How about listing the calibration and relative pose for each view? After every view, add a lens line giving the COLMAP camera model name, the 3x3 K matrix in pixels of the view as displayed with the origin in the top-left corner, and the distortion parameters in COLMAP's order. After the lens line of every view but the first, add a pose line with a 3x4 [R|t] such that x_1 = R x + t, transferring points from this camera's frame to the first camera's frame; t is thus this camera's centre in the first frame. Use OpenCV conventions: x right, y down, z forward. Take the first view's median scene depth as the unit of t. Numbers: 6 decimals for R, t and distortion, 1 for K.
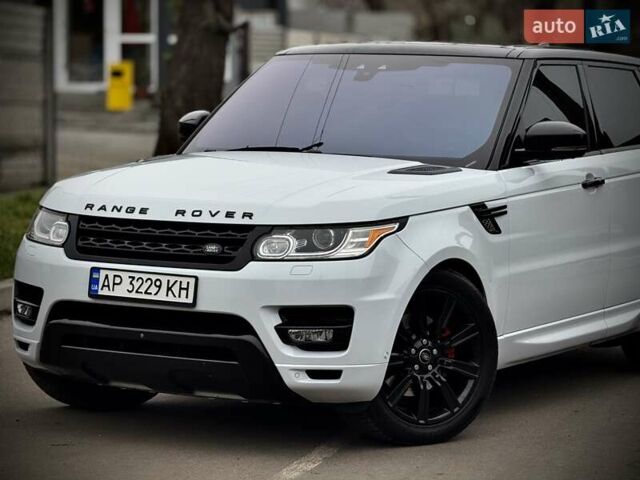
lens RADIAL K [[2274.5, 0, 320.0], [0, 2274.5, 240.0], [0, 0, 1]] dist [0.217635, 0.595650]
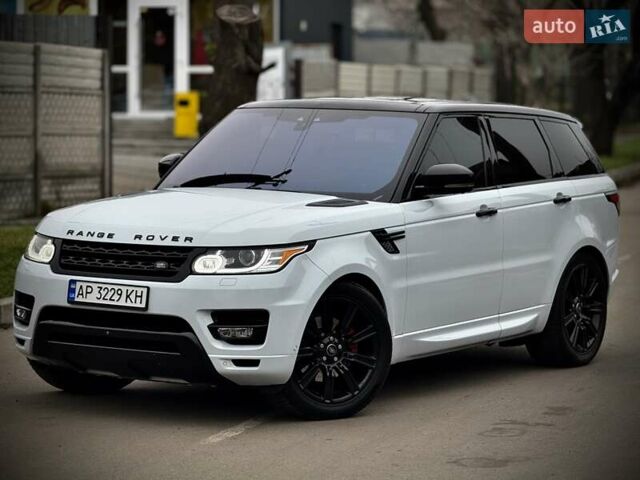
lens RADIAL K [[2274.5, 0, 320.0], [0, 2274.5, 240.0], [0, 0, 1]] dist [0.217635, 0.595650]
pose [[0.998945, 0.000268, -0.045923, 0.099843], [-0.000618, 0.999971, -0.007605, -0.000712], [0.045920, 0.007625, 0.998916, -0.276675]]
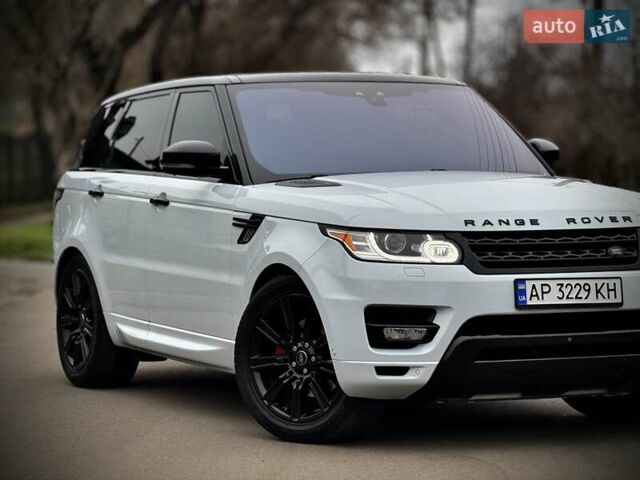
lens RADIAL K [[2274.5, 0, 320.0], [0, 2274.5, 240.0], [0, 0, 1]] dist [0.217635, 0.595650]
pose [[0.574647, -0.050378, 0.816849, -0.989445], [0.081416, 0.996671, 0.004193, -0.017070], [-0.814342, 0.064095, 0.576836, 0.485651]]
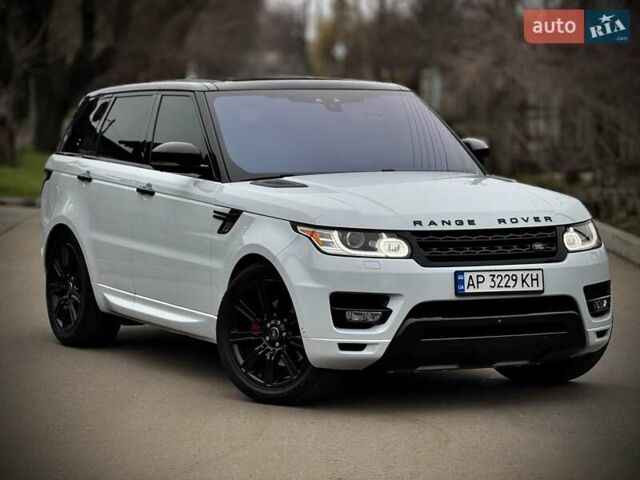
lens RADIAL K [[2274.5, 0, 320.0], [0, 2274.5, 240.0], [0, 0, 1]] dist [0.217635, 0.595650]
pose [[0.541564, -0.076302, 0.837190, -1.169350], [0.071560, 0.996442, 0.044525, -0.064815], [-0.837608, 0.035796, 0.545097, 0.397488]]
